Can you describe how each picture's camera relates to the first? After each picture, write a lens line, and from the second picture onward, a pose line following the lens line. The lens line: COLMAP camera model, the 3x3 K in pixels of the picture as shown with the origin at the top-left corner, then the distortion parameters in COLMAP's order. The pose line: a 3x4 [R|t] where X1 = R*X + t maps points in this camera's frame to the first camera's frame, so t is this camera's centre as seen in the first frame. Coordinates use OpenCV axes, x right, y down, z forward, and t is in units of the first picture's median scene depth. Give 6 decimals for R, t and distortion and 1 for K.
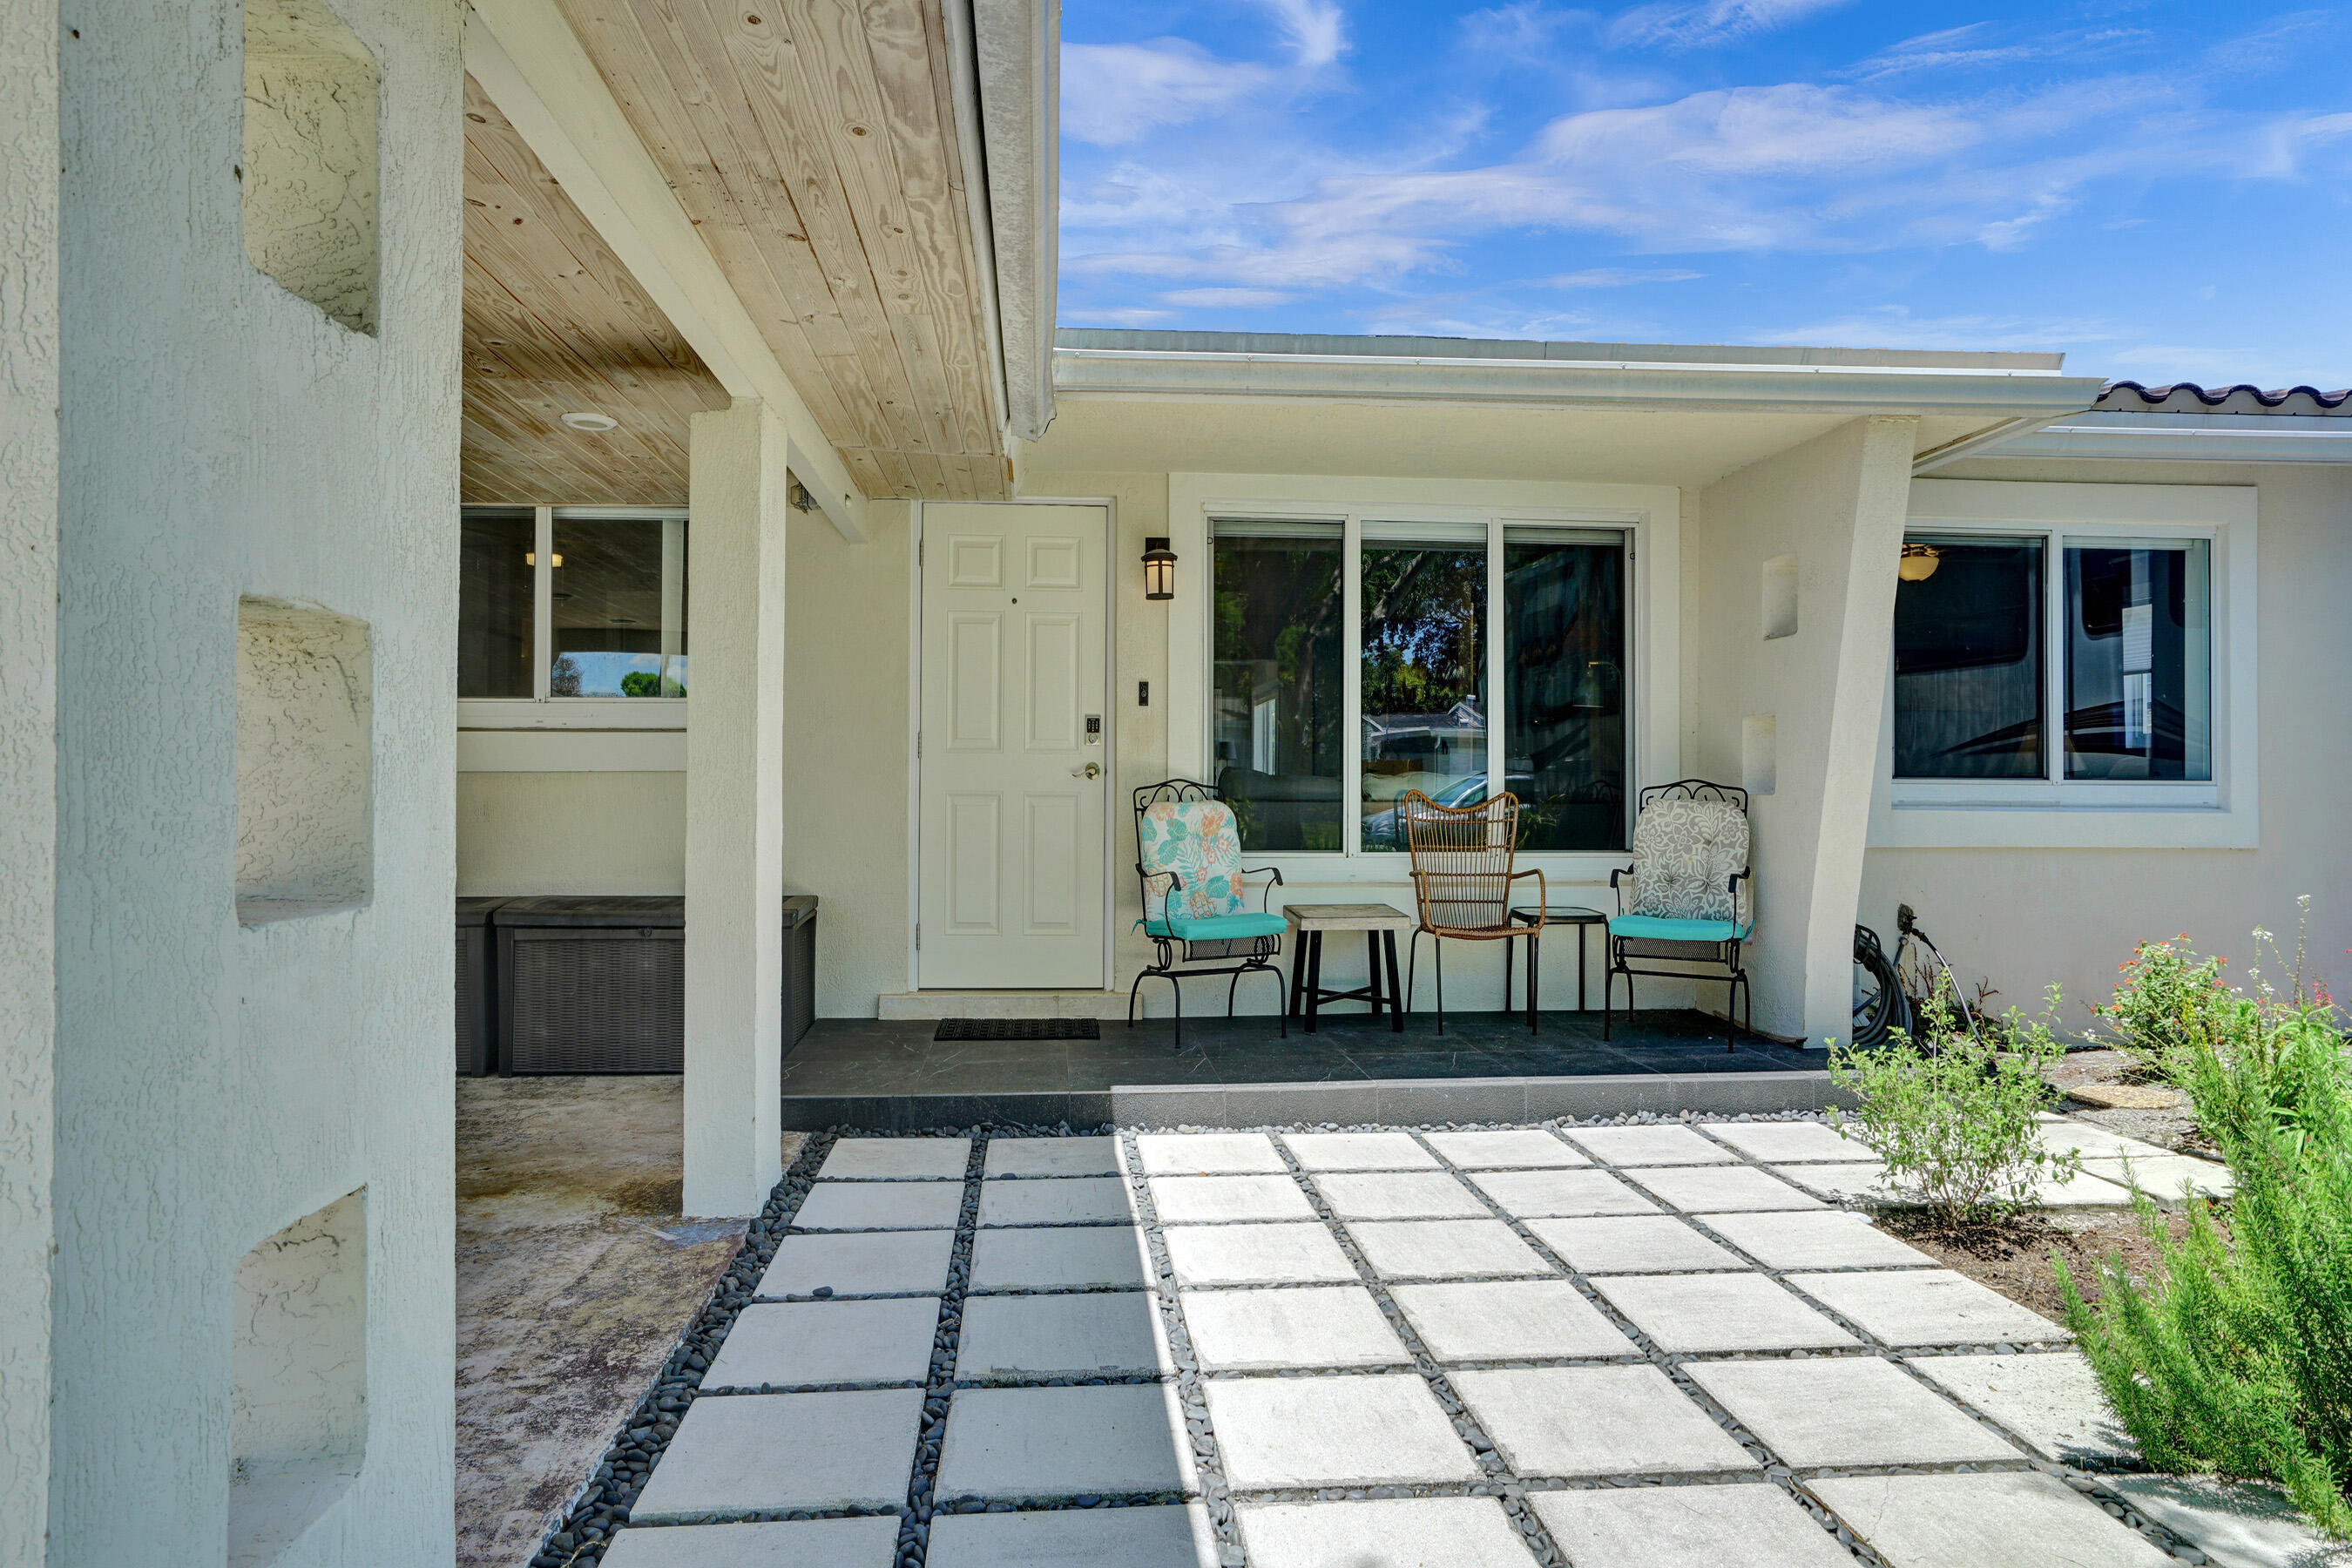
lens RADIAL K [[1413.8, 0, 1162.8], [0, 1413.8, 787.3], [0, 0, 1]] dist [-0.018237, 0.000830]
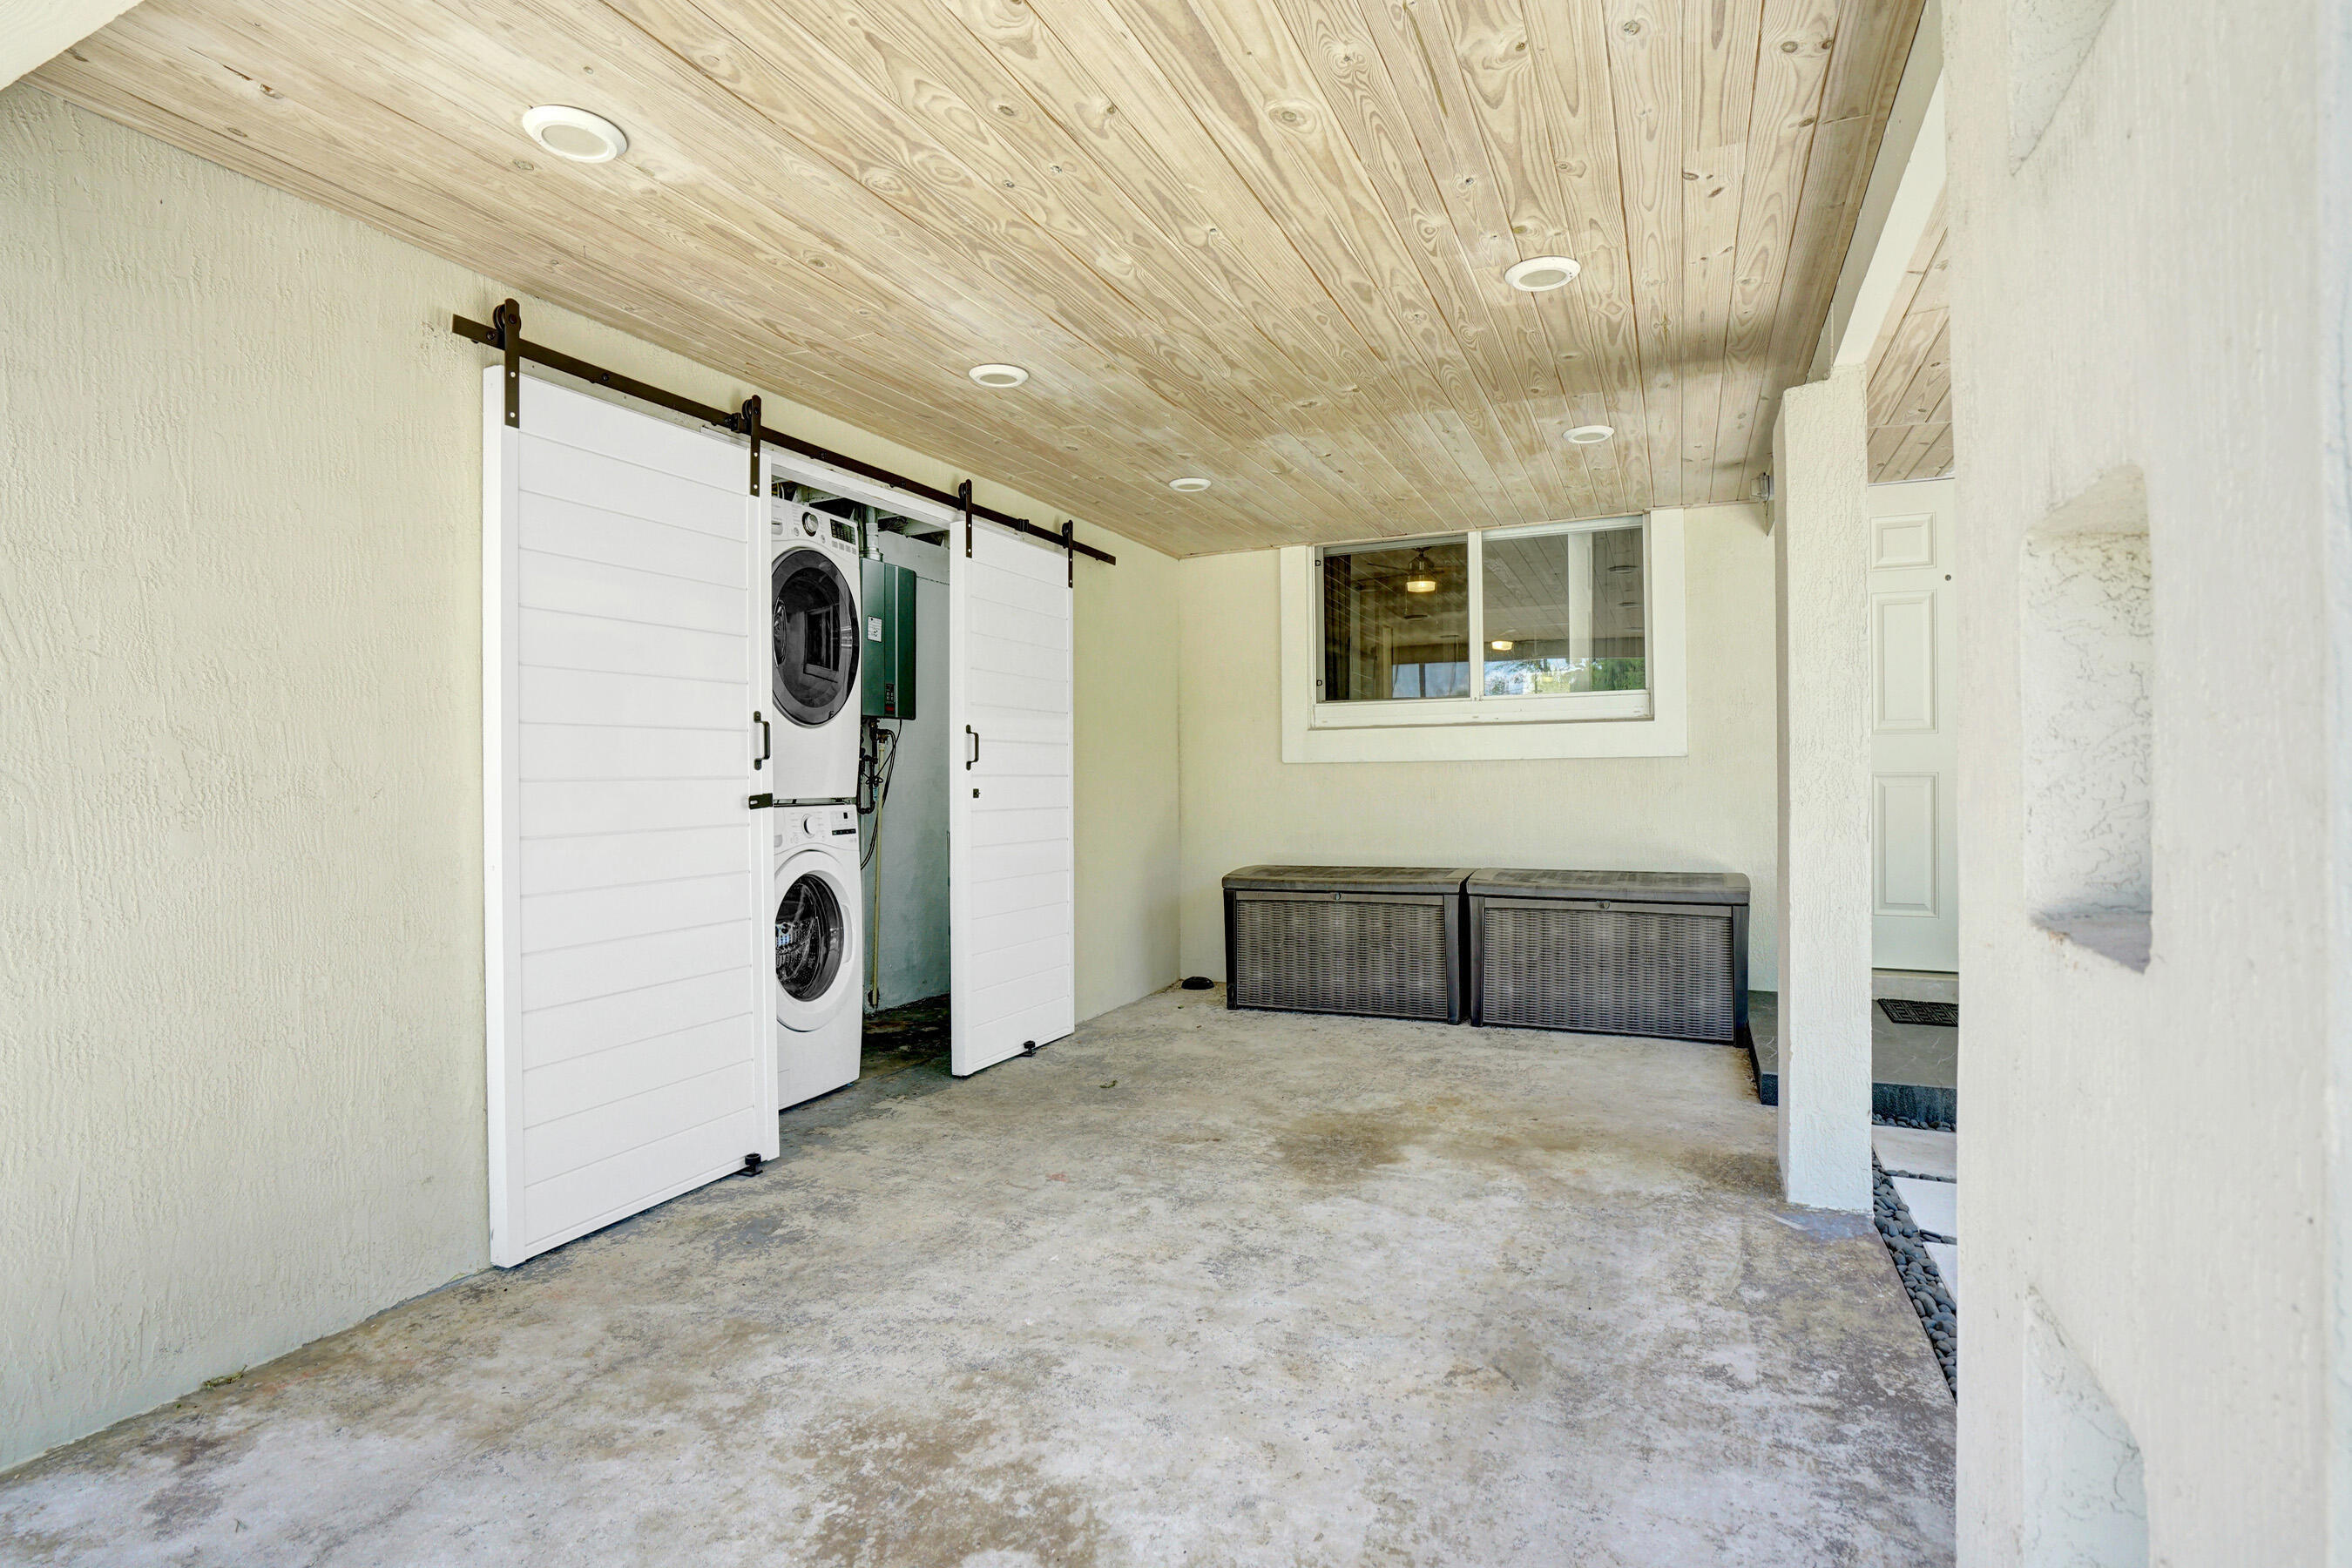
lens RADIAL K [[1142.3, 0, 1177.9], [0, 1142.3, 780.1], [0, 0, 1]] dist [-0.058240, 0.022064]
pose [[0.874635, -0.009650, -0.484686, -0.208616], [0.011769, 0.999930, 0.001329, 0.001214], [0.484639, -0.006867, 0.874687, 0.066525]]
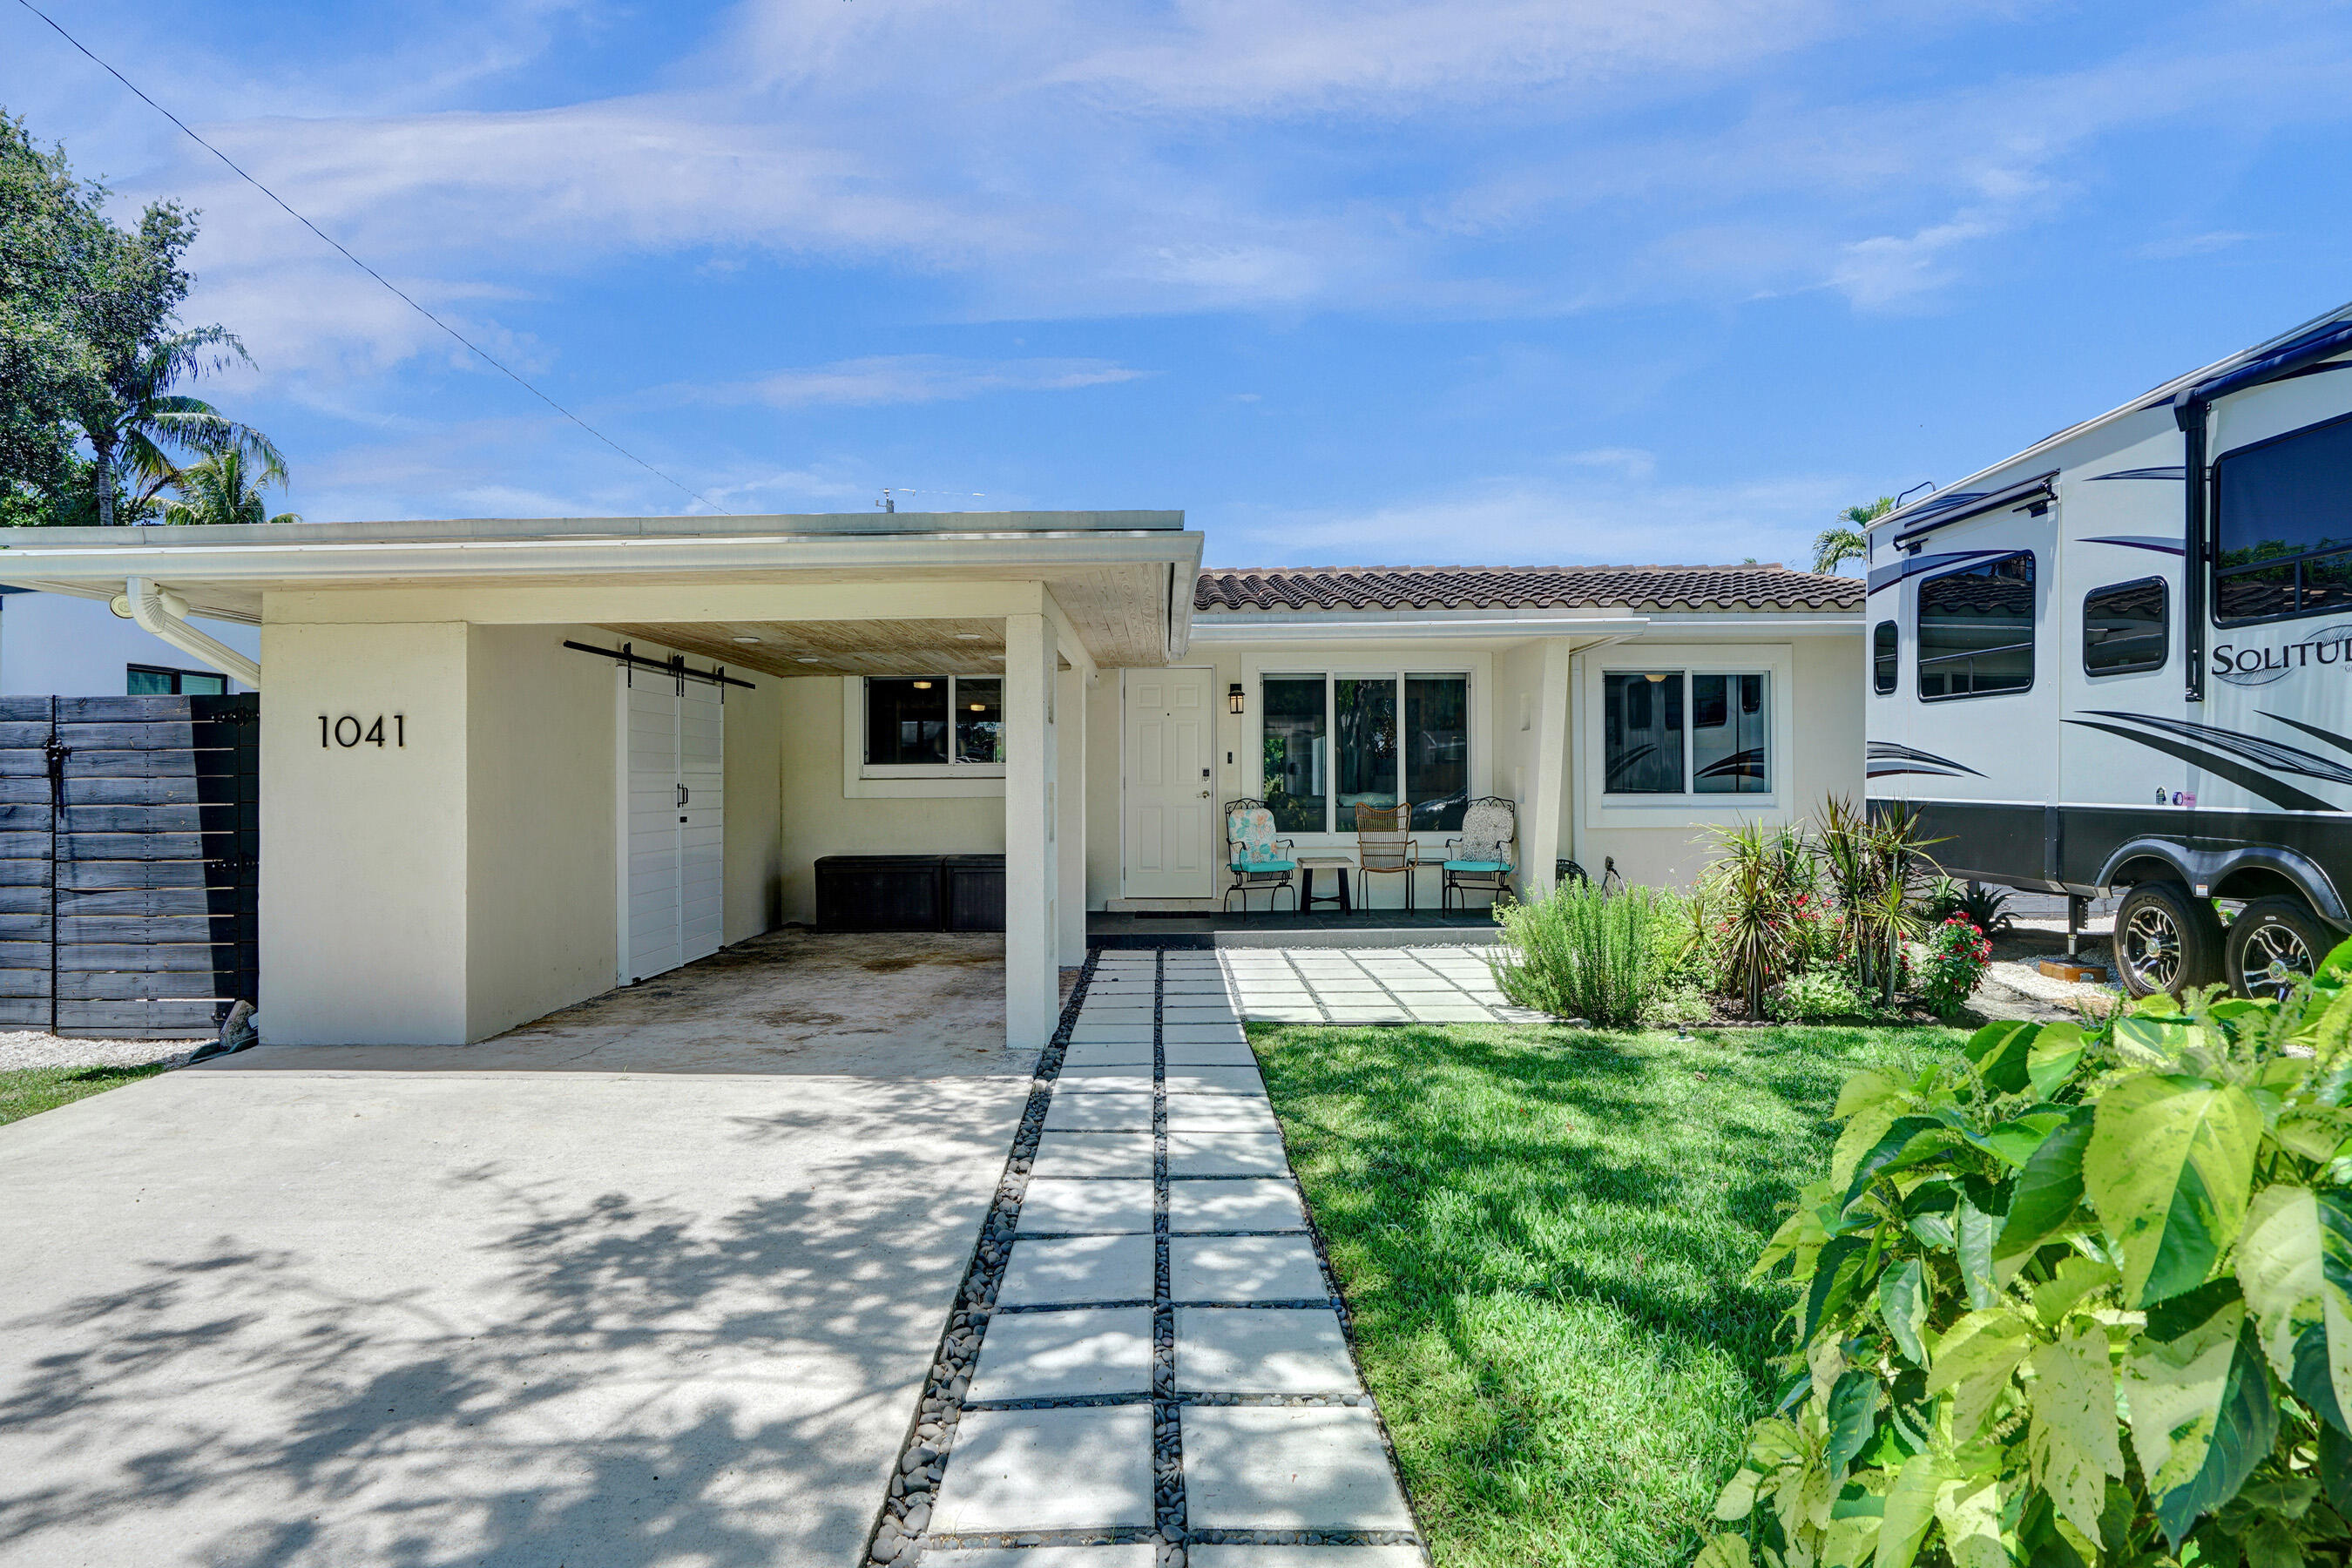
lens RADIAL K [[1183.5, 0, 1163.1], [0, 1183.5, 781.9], [0, 0, 1]] dist [-0.056998, 0.028824]
pose [[0.995705, -0.009897, -0.092048, 0.051497], [0.009693, 0.999949, -0.002662, -0.027625], [0.092070, 0.001759, 0.995751, -0.799927]]
